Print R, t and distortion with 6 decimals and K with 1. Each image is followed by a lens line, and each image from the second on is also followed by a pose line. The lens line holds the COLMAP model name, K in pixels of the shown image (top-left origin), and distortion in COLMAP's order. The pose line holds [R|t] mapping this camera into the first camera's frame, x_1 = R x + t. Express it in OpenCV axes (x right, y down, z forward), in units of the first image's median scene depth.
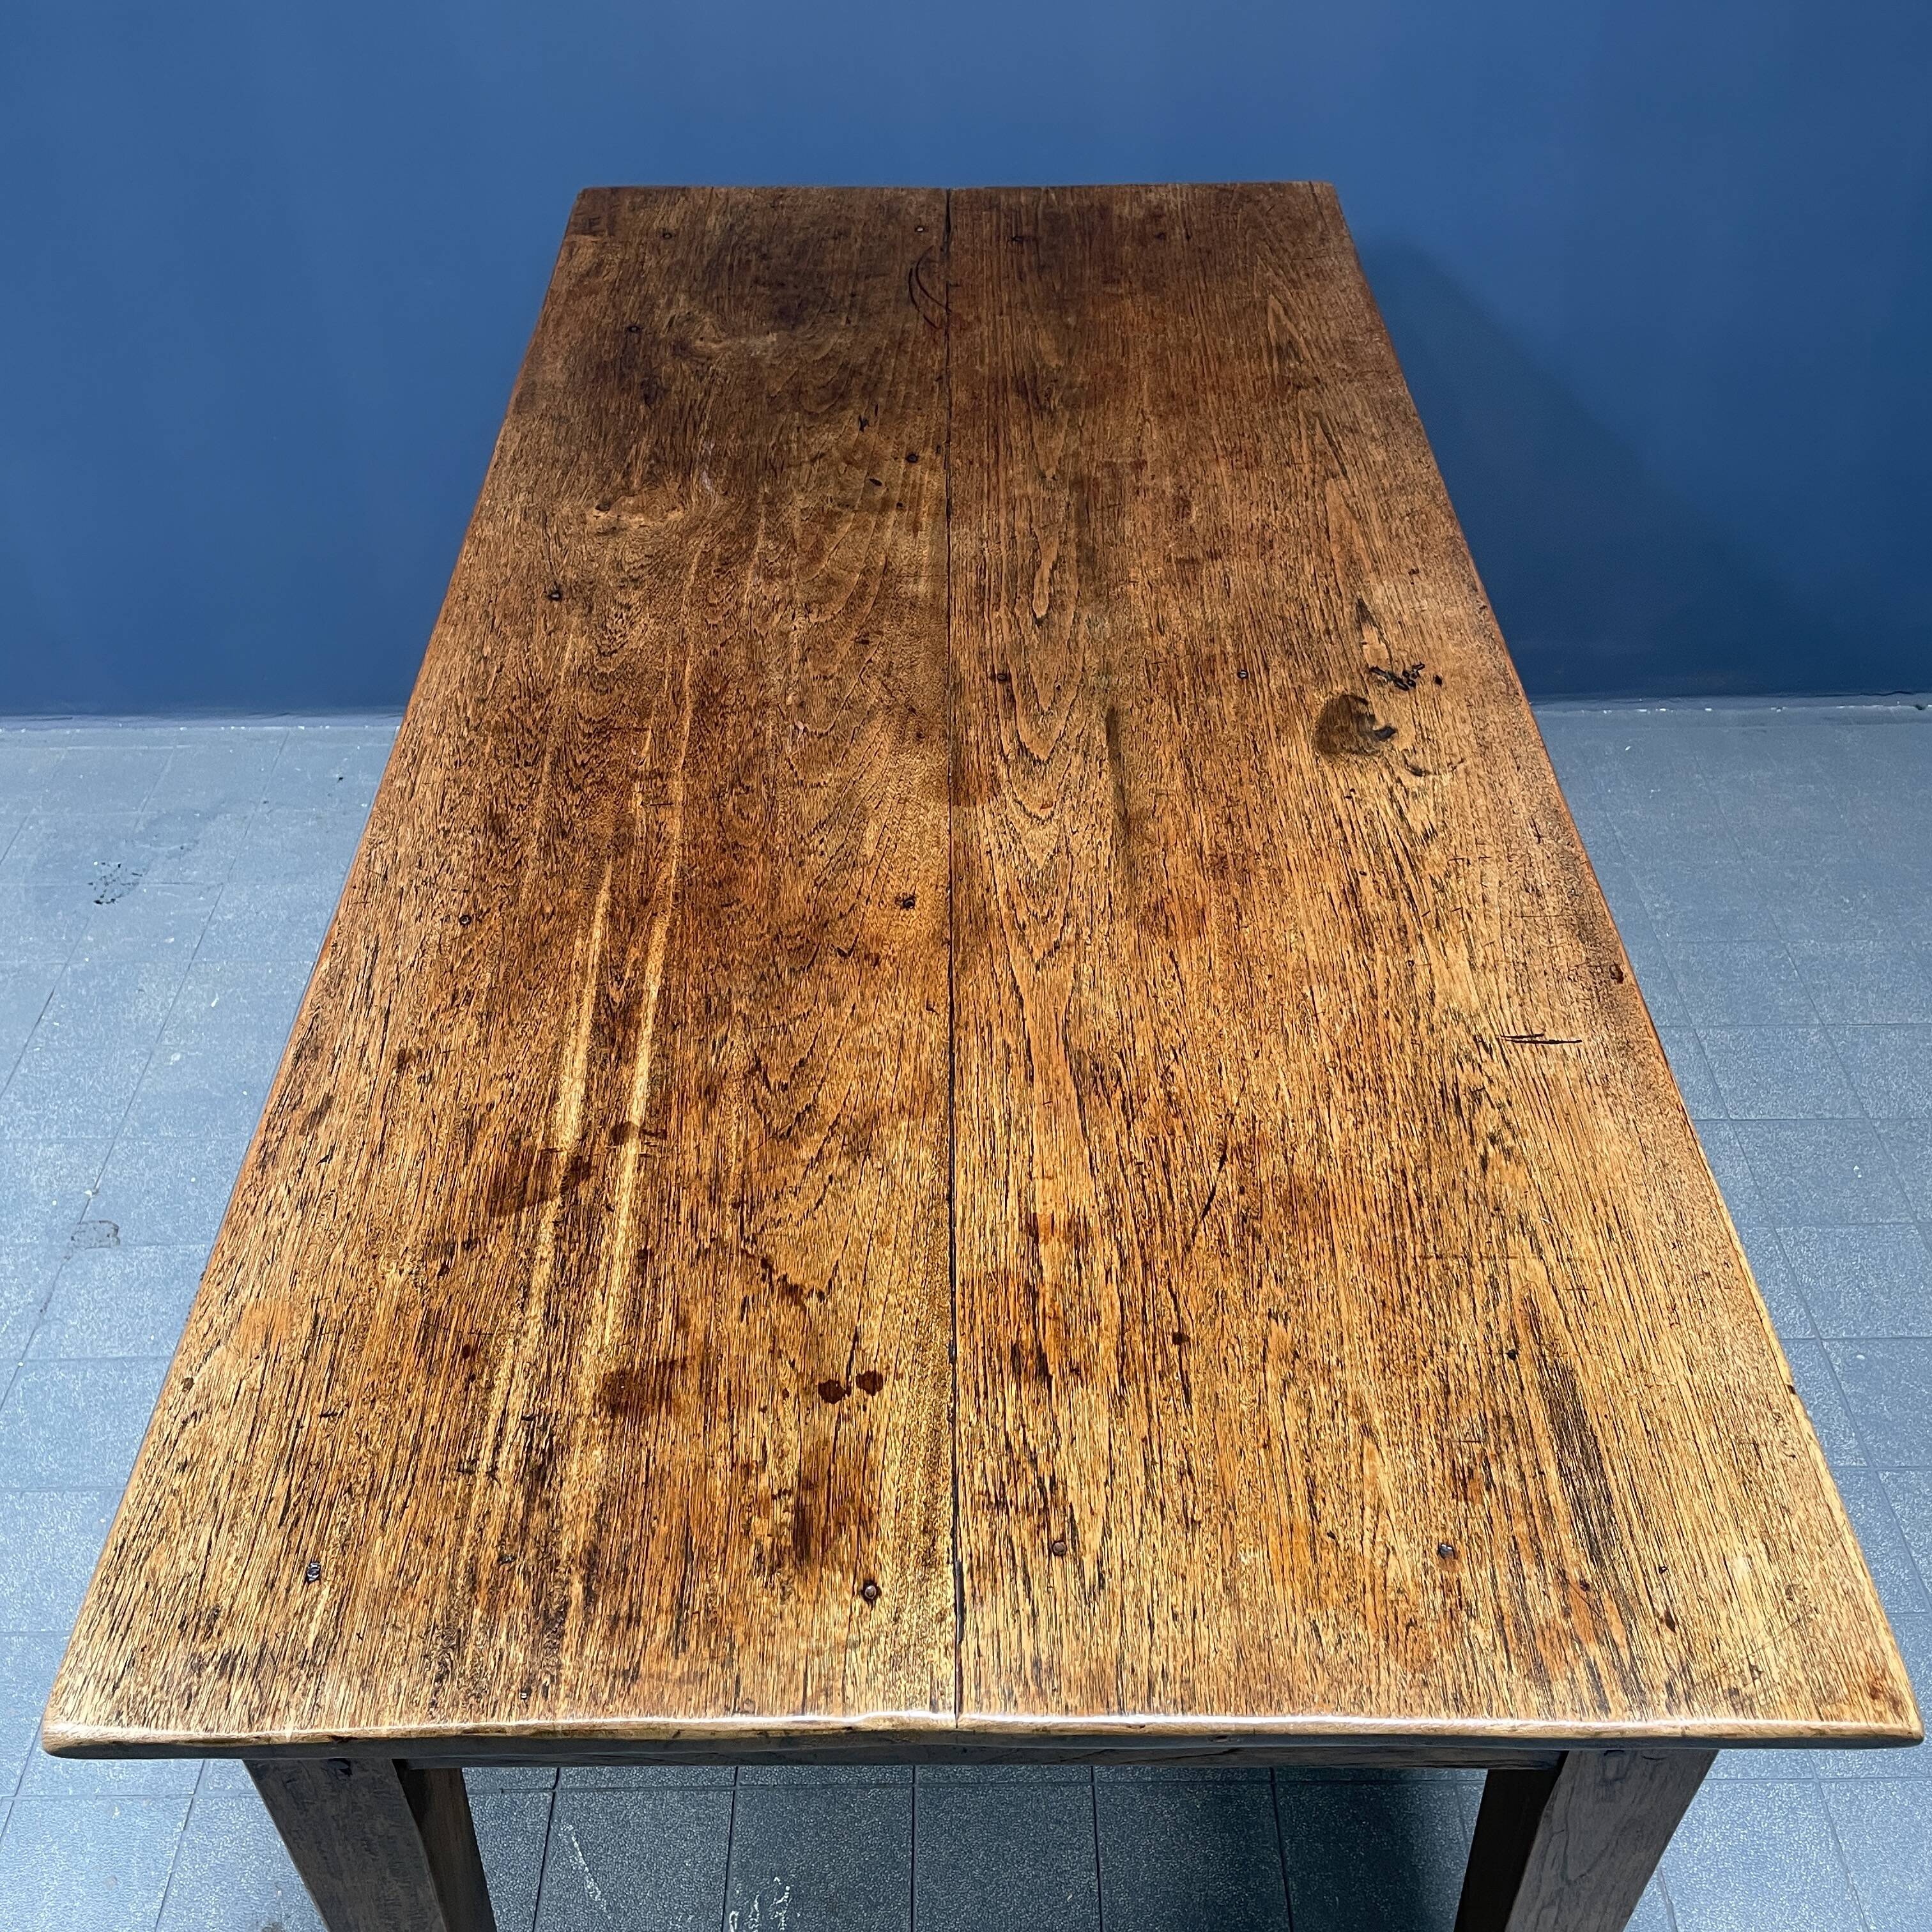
lens RADIAL K [[1960.4, 0, 954.8], [0, 1960.4, 985.9], [0, 0, 1]] dist [0.052102, 0.000000]
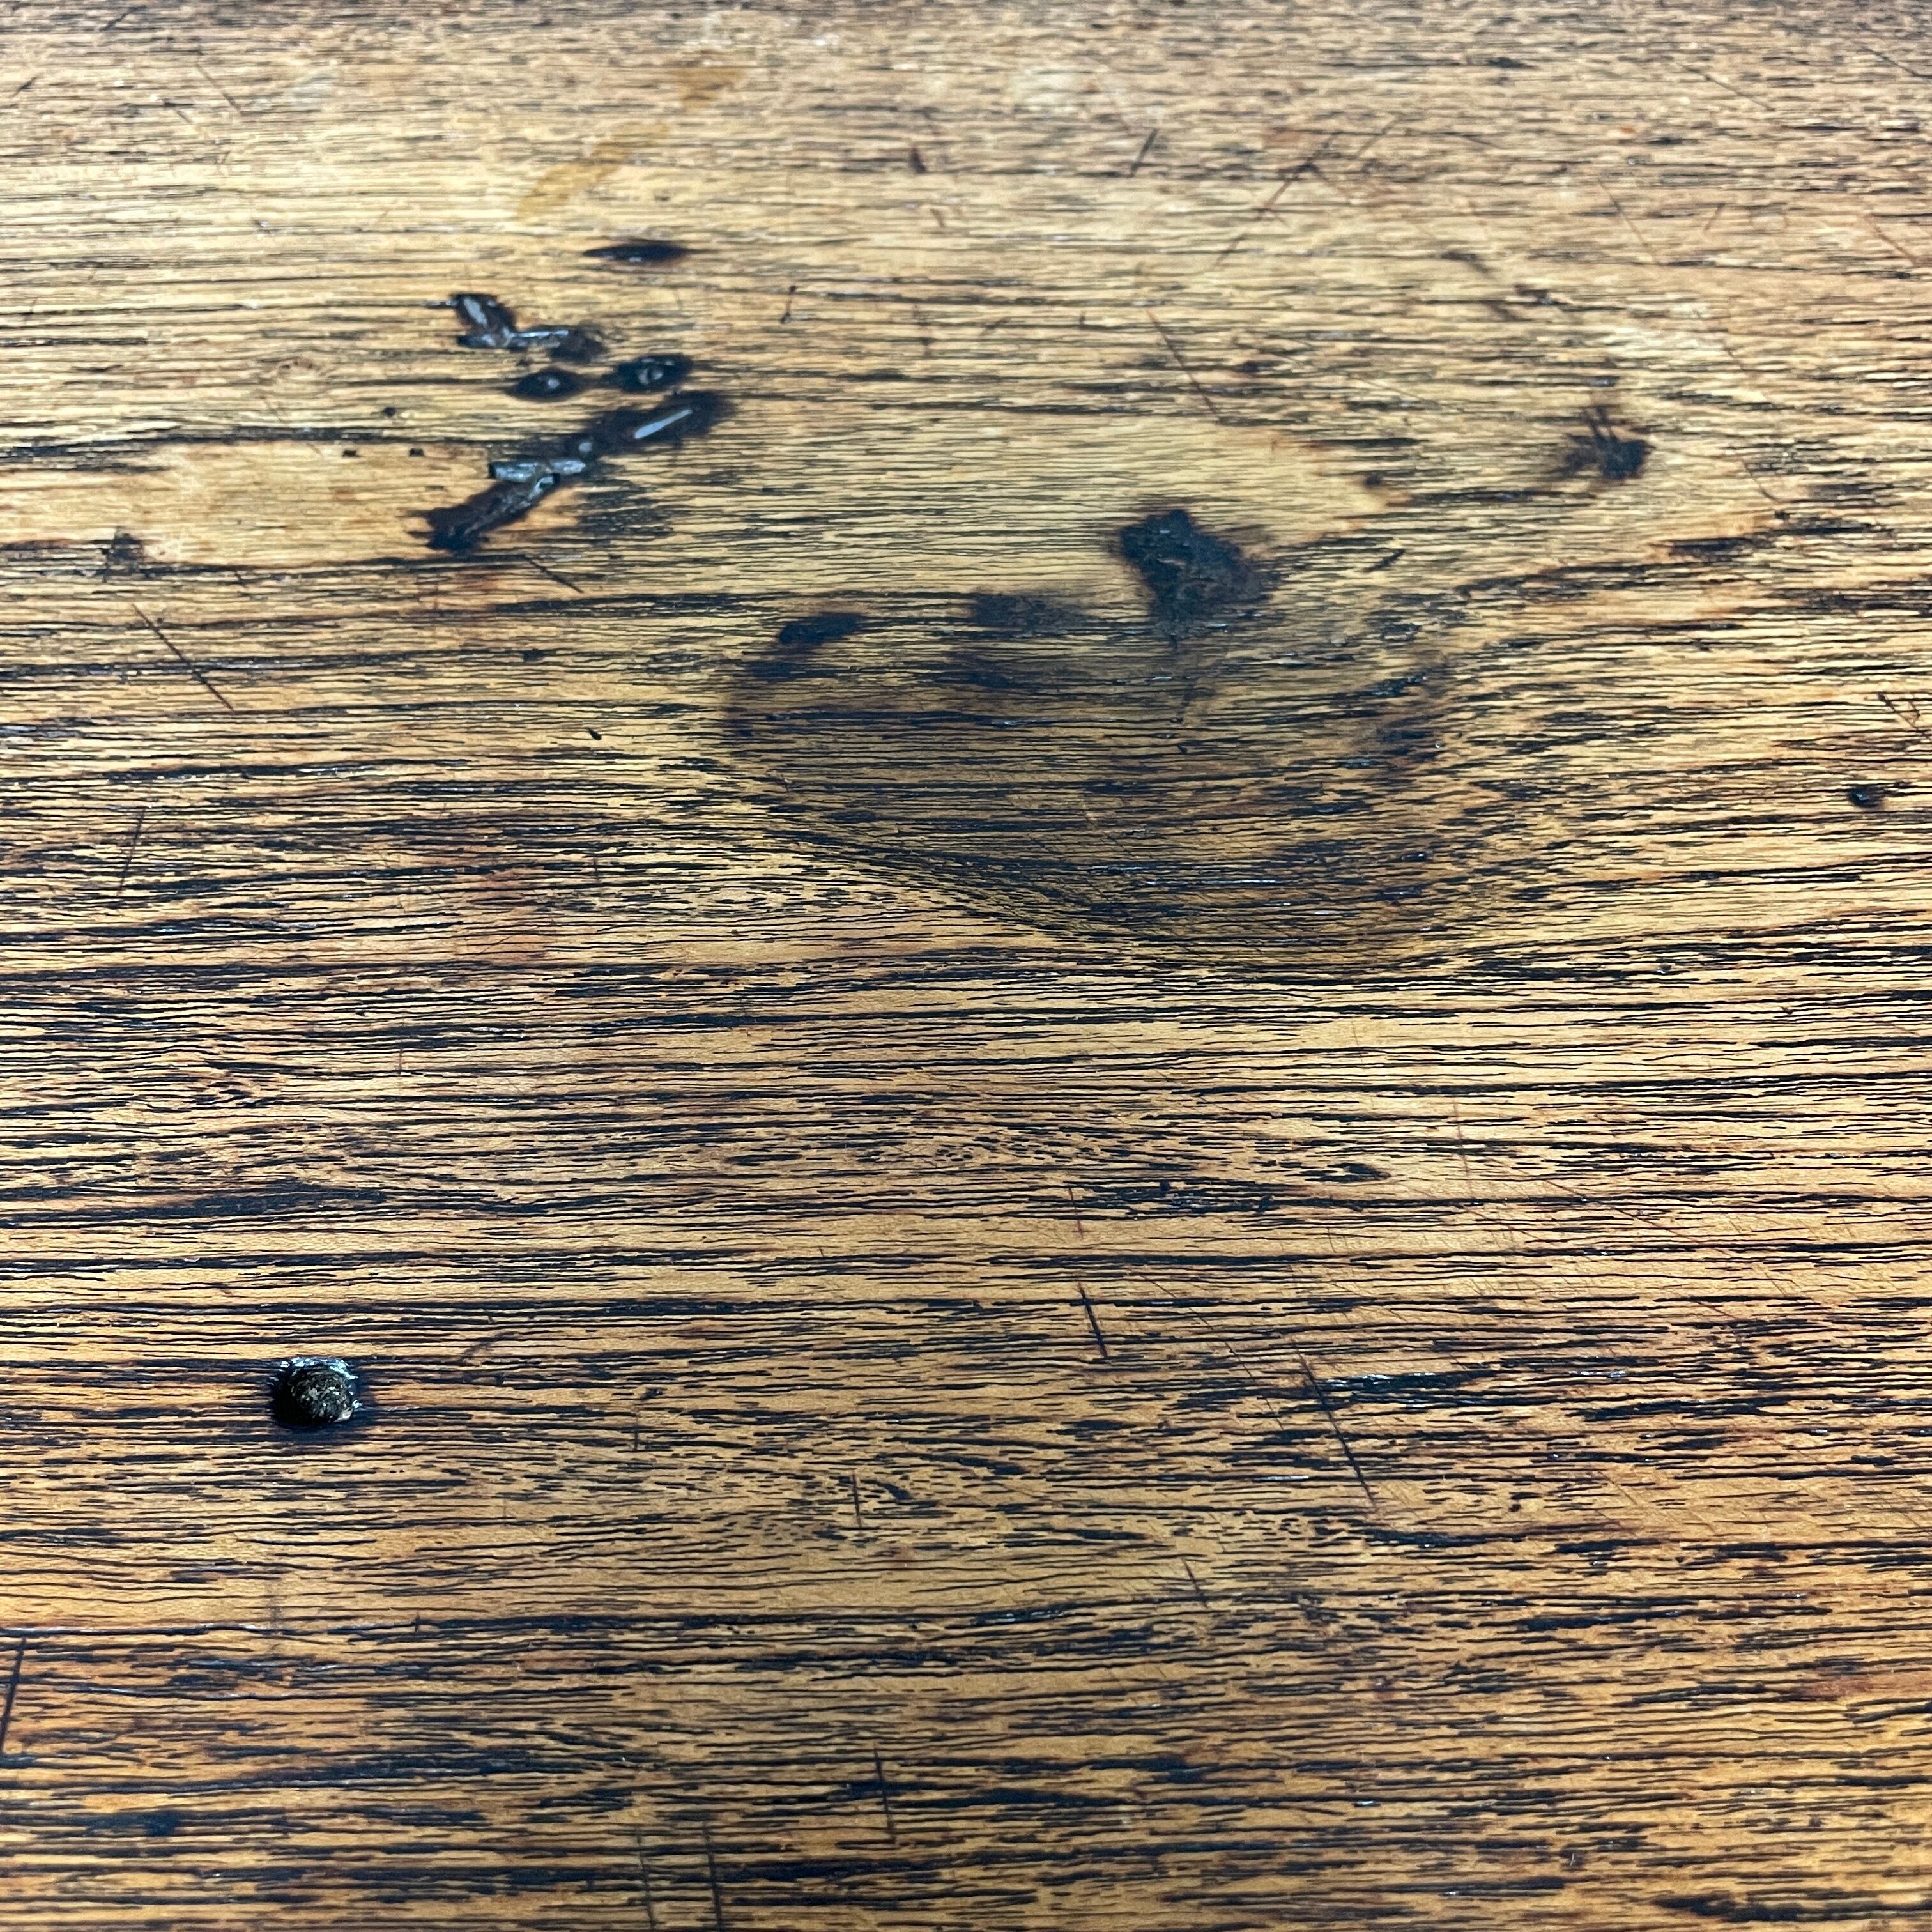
lens RADIAL K [[1960.4, 0, 973.1], [0, 1960.4, 968.9], [0, 0, 1]] dist [0.052102, 0.000000]
pose [[-0.021953, -0.842987, 0.537487, 0.121664], [0.672404, 0.385406, 0.631930, -0.247599], [-0.739859, 0.375281, 0.558367, 1.036421]]
